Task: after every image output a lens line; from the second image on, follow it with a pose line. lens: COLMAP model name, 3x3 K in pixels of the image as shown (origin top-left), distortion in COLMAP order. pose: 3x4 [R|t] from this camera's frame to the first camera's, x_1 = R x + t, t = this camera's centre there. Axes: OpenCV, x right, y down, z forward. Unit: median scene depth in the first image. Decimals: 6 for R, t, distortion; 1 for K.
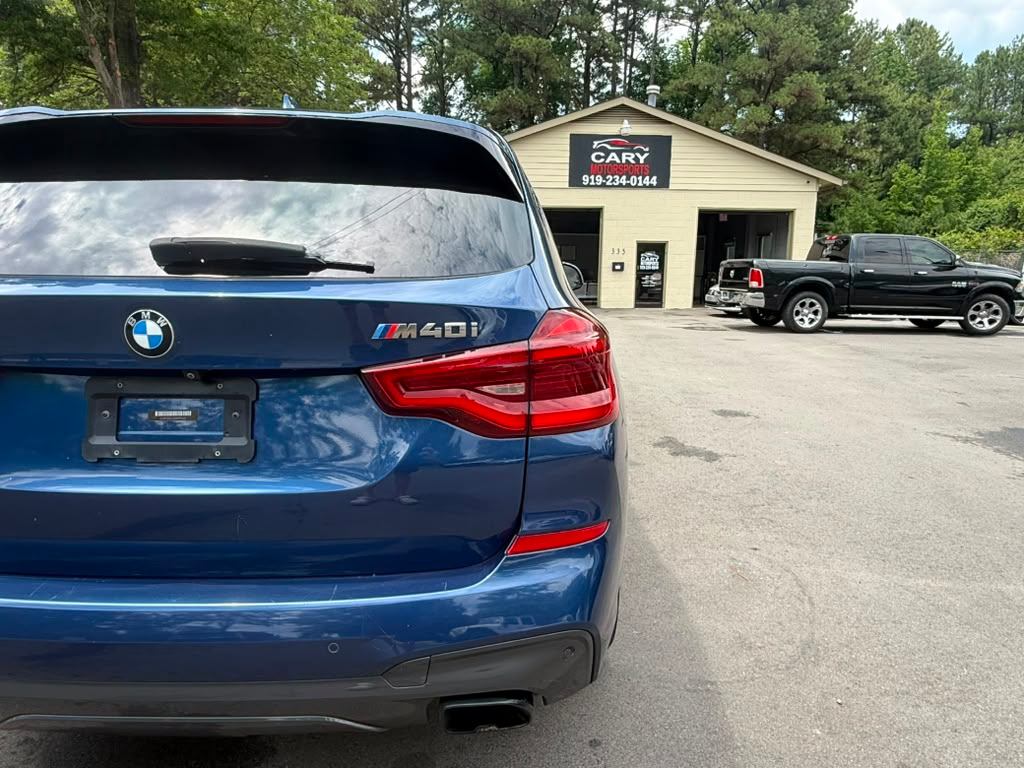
lens RADIAL K [[643.6, 0, 502.9], [0, 643.6, 387.4], [0, 0, 1]] dist [0.006180, -0.004238]
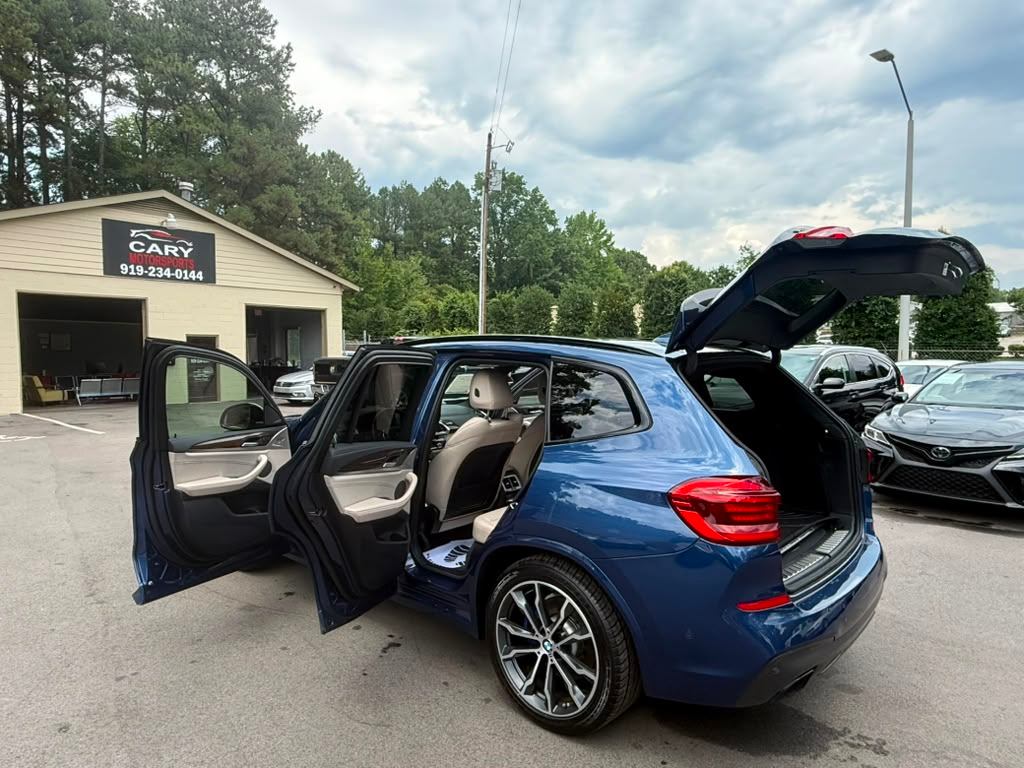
lens RADIAL K [[634.6, 0, 508.9], [0, 634.6, 399.9], [0, 0, 1]] dist [-0.011988, 0.004588]
pose [[0.675512, -0.064357, 0.734535, -0.176052], [0.139141, 0.989412, -0.041272, -0.022729], [-0.724102, 0.130084, 0.677314, 0.013502]]
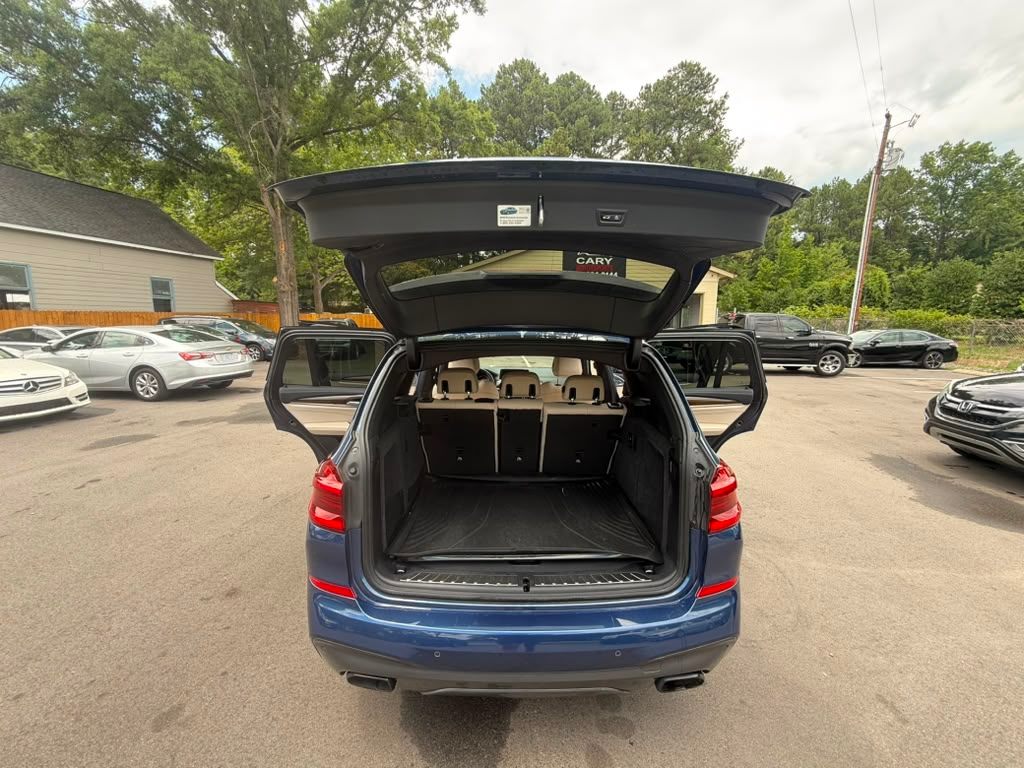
lens RADIAL K [[414.1, 0, 509.7], [0, 414.1, 387.6], [0, 0, 1]] dist [0.003699, -0.002590]
pose [[0.999980, -0.002110, 0.005953, -0.033758], [0.002247, 0.999732, -0.023046, -0.020138], [-0.005903, 0.023059, 0.999717, -0.013499]]
